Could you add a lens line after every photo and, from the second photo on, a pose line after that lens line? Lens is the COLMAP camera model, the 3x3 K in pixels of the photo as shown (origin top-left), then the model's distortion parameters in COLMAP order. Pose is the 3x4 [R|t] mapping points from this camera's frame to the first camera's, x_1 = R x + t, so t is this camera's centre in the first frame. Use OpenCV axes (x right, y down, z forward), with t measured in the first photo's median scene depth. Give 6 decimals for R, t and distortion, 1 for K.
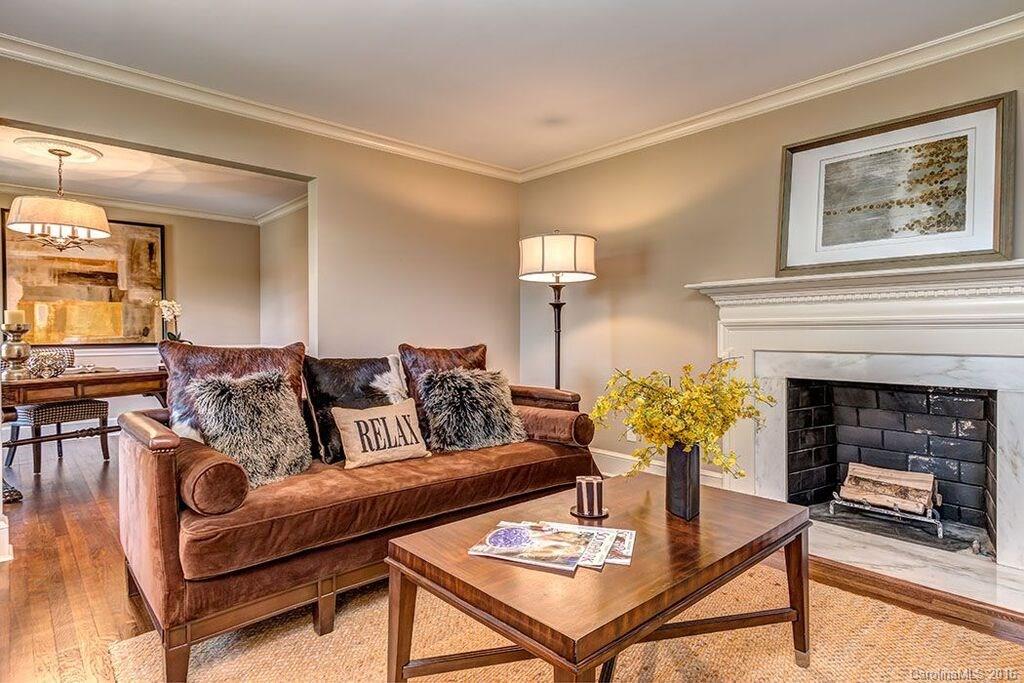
lens RADIAL K [[557.6, 0, 510.9], [0, 557.6, 342.6], [0, 0, 1]] dist [0.007221, -0.004044]
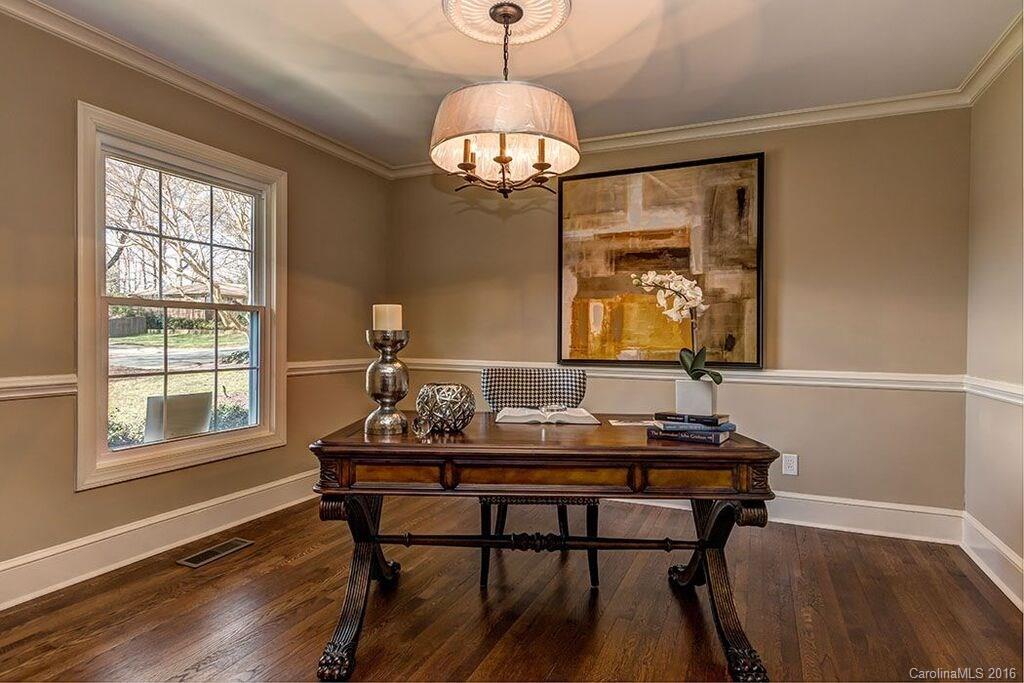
lens RADIAL K [[557.6, 0, 509.7], [0, 557.6, 345.2], [0, 0, 1]] dist [0.007221, -0.004044]
pose [[0.404039, 0.015620, -0.914608, -0.220911], [-0.029713, 0.999551, 0.003944, -0.012879], [0.914259, 0.025582, 0.404322, 0.575623]]
